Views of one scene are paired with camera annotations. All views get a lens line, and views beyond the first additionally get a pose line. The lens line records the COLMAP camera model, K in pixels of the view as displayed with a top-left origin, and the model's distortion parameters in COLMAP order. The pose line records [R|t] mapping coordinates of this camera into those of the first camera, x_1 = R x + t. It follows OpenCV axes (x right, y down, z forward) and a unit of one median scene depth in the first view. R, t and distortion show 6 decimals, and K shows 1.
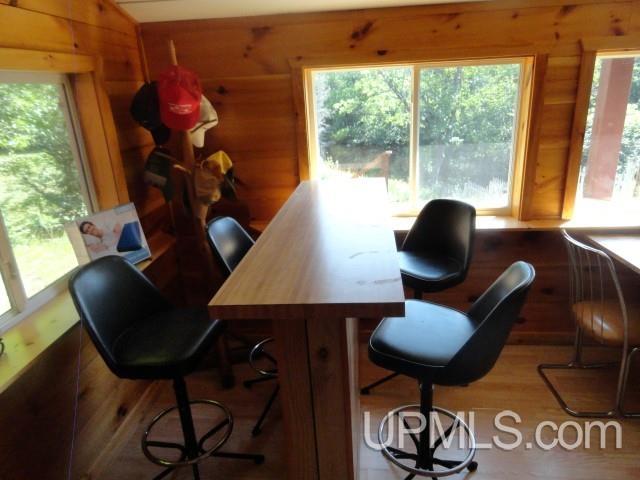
lens RADIAL K [[437.0, 0, 320.0], [0, 437.0, 240.0], [0, 0, 1]] dist [-0.005141, 0.002706]
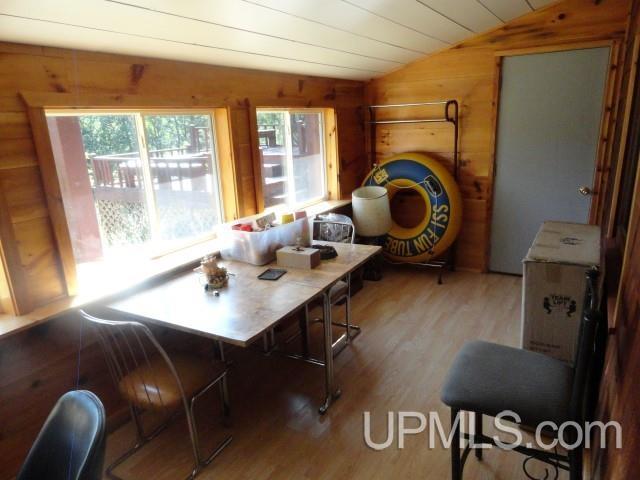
lens RADIAL K [[437.0, 0, 320.0], [0, 437.0, 240.0], [0, 0, 1]] dist [-0.005141, 0.002706]
pose [[0.429431, -0.212411, 0.877765, 0.045524], [0.317581, 0.945386, 0.073404, -0.068228], [-0.845418, 0.247239, 0.473435, 0.178265]]
